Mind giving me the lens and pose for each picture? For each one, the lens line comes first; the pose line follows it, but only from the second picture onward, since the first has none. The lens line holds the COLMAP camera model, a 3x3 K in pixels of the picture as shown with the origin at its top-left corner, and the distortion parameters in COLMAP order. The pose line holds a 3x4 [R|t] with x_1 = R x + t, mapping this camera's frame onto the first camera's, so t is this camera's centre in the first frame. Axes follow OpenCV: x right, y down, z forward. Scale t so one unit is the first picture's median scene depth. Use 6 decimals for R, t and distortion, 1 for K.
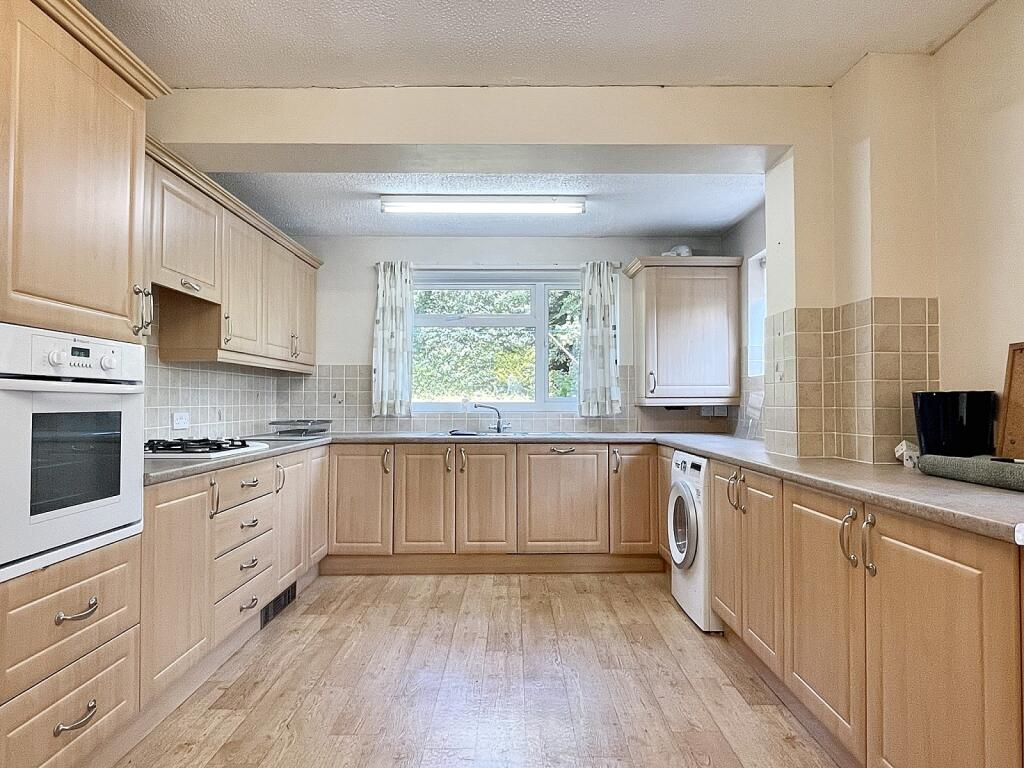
lens RADIAL K [[614.5, 0, 518.3], [0, 614.5, 384.1], [0, 0, 1]] dist [0.002155, -0.000001]
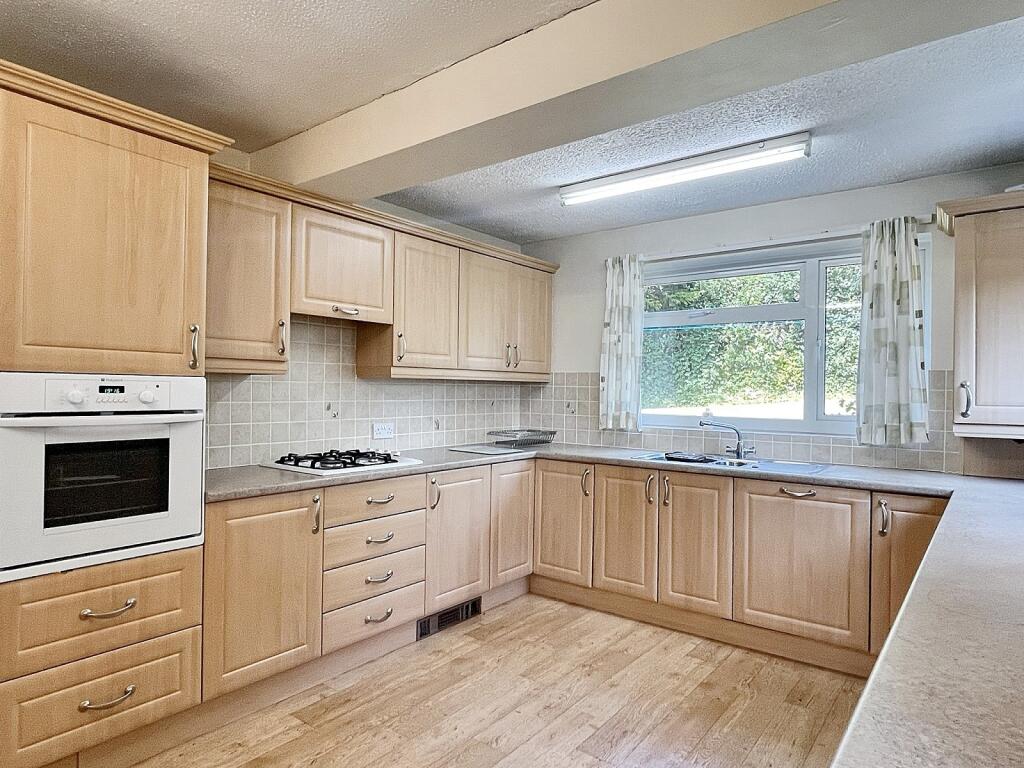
lens RADIAL K [[614.5, 0, 515.0], [0, 614.5, 385.2], [0, 0, 1]] dist [0.002155, -0.000001]
pose [[0.787028, 0.006484, -0.616883, 0.257712], [0.004311, 0.999863, 0.016009, -0.031706], [0.616902, -0.015259, 0.786892, 0.232837]]
